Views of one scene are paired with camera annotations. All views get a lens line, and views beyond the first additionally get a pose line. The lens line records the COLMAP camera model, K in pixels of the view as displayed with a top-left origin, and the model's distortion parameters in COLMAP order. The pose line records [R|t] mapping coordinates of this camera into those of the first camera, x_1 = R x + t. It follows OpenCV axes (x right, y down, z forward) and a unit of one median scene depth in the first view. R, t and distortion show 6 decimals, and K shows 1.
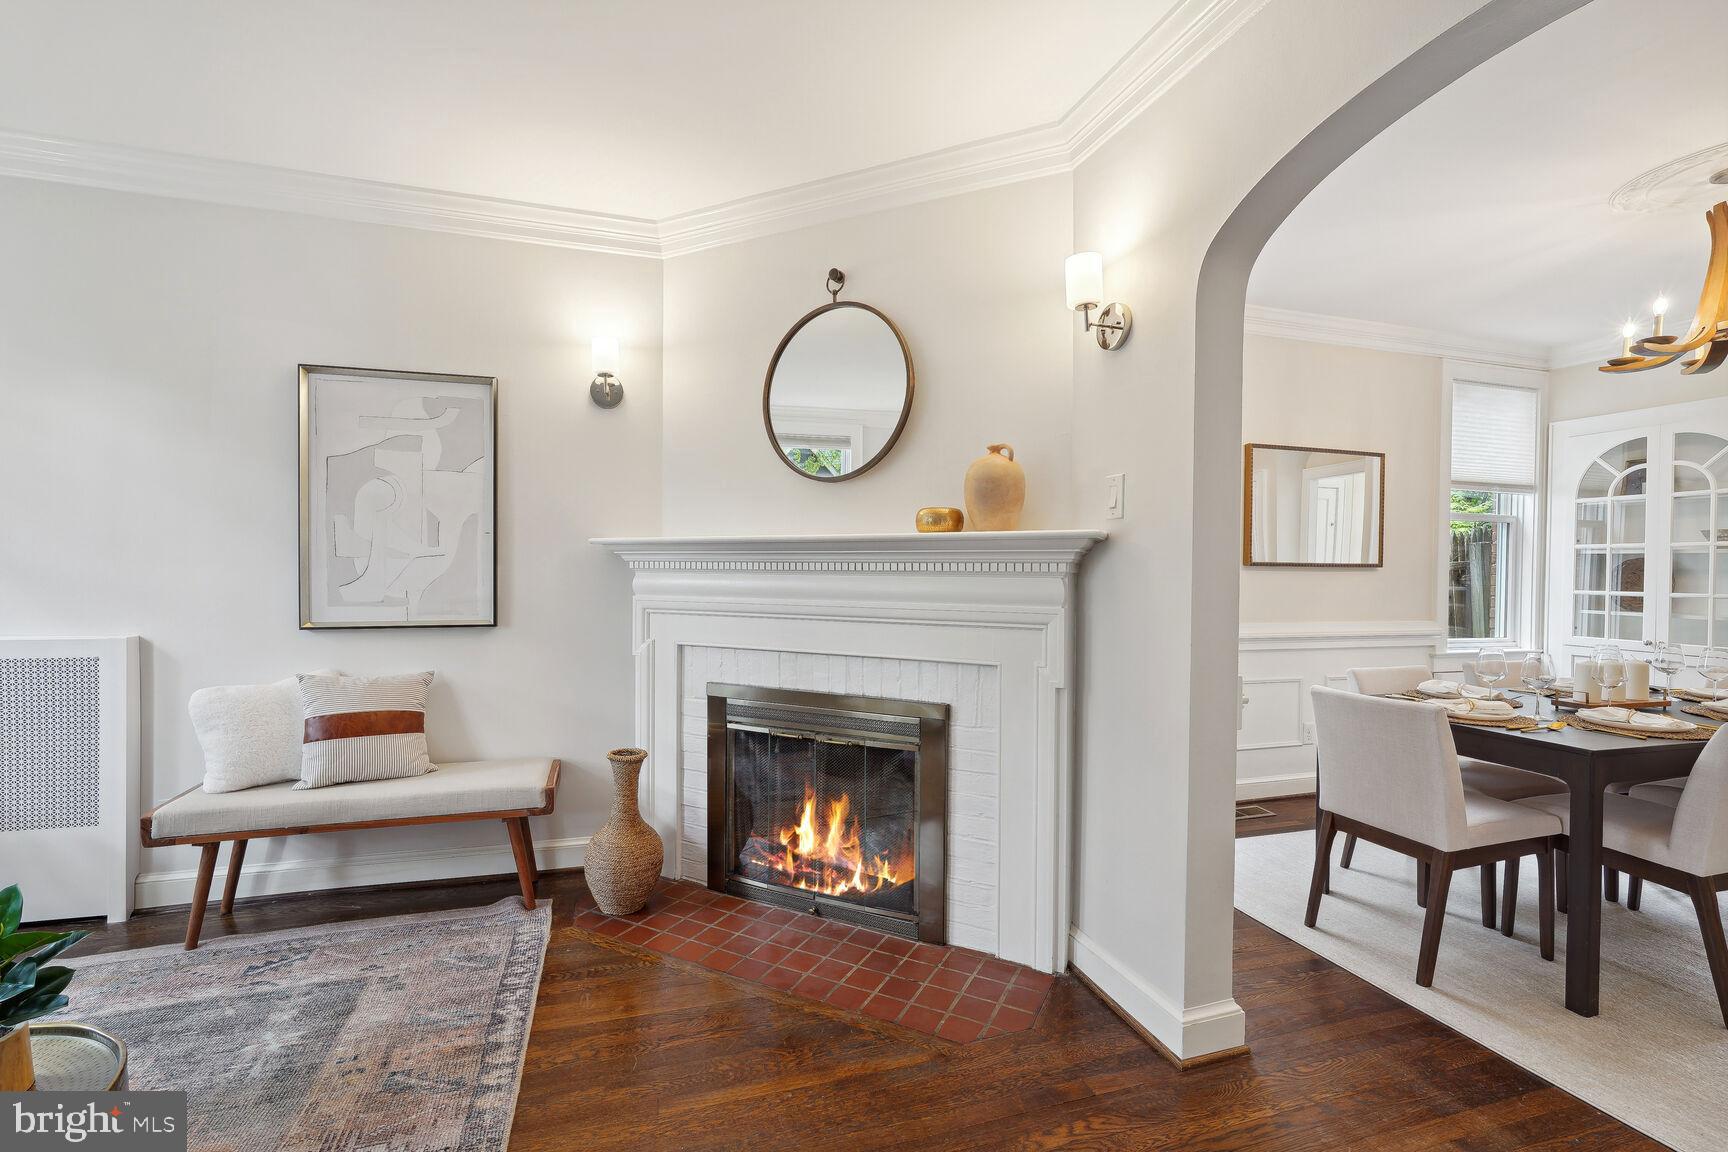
lens RADIAL K [[754.5, 0, 866.8], [0, 754.5, 576.9], [0, 0, 1]] dist [-0.004934, 0.001271]
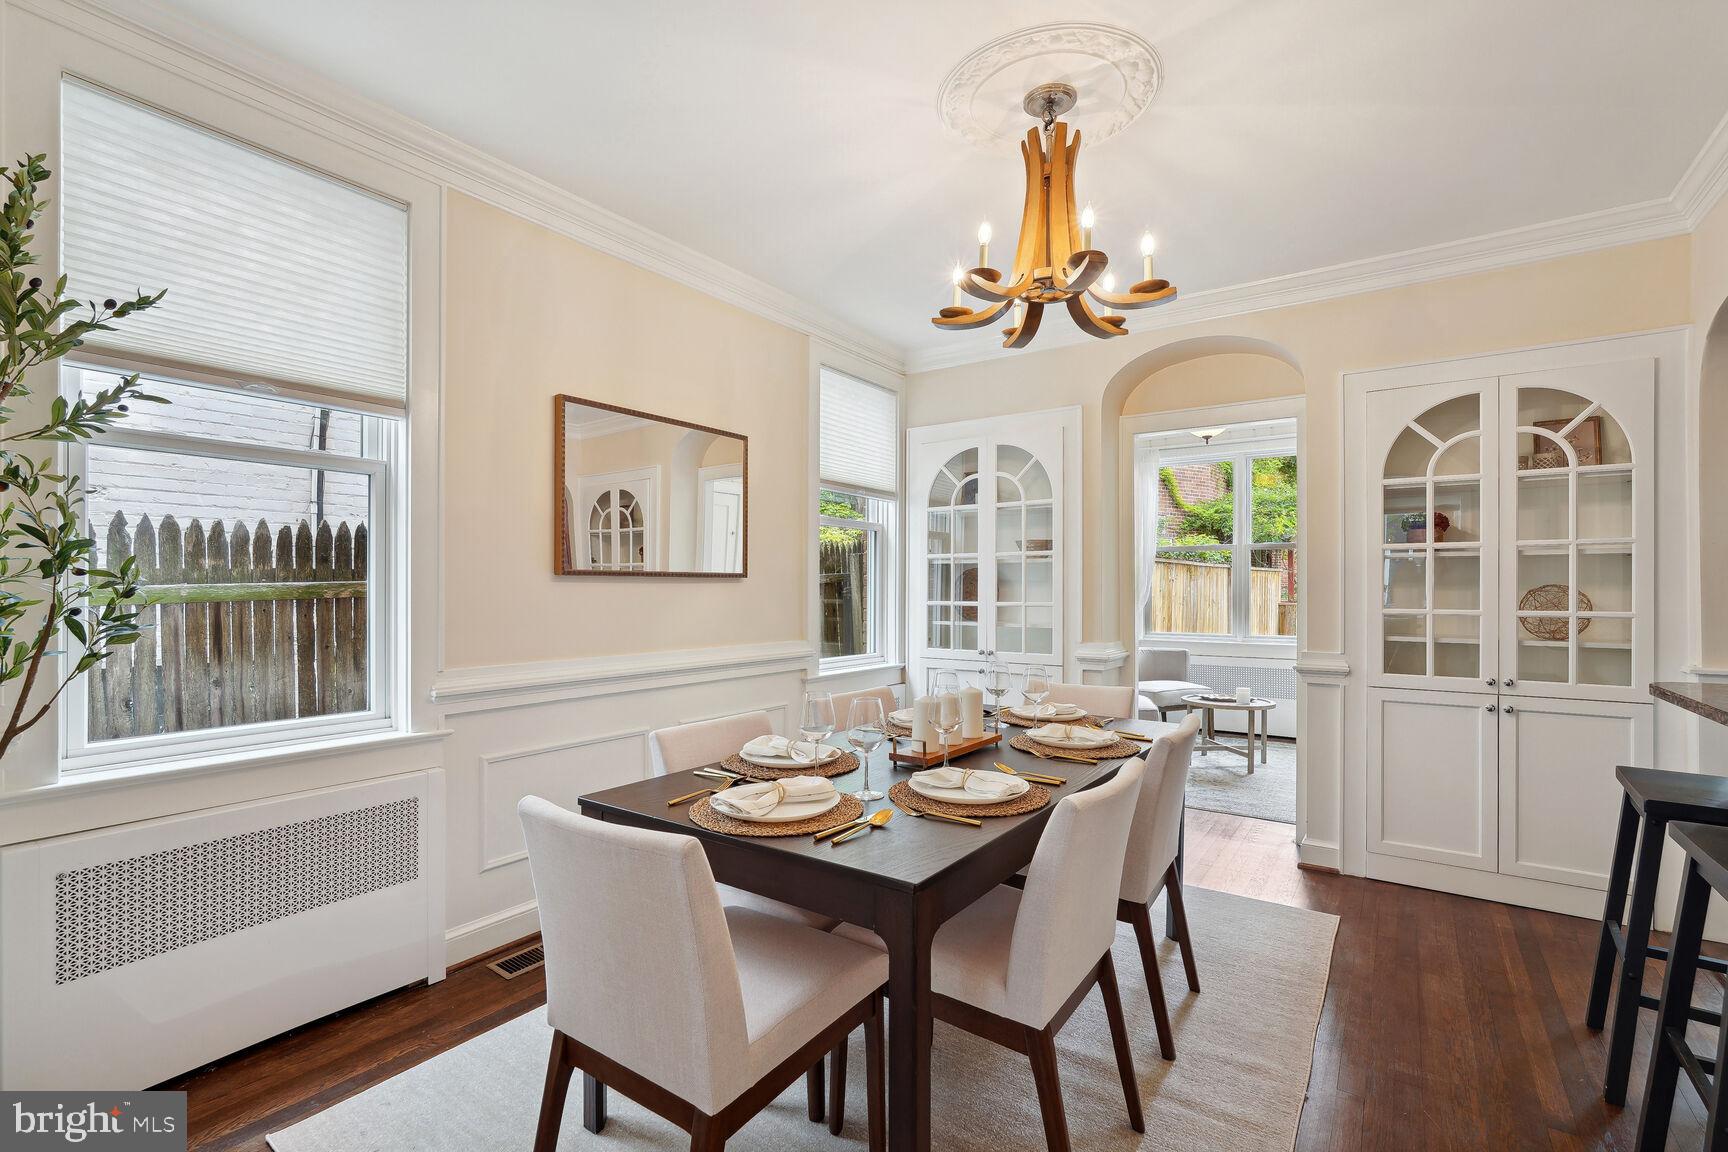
lens RADIAL K [[754.5, 0, 860.8], [0, 754.5, 583.2], [0, 0, 1]] dist [-0.004934, 0.001271]
pose [[0.798872, -0.006047, 0.601471, 0.294124], [0.014552, 0.999851, -0.009276, 0.002470], [-0.601325, 0.016163, 0.798841, 0.280167]]
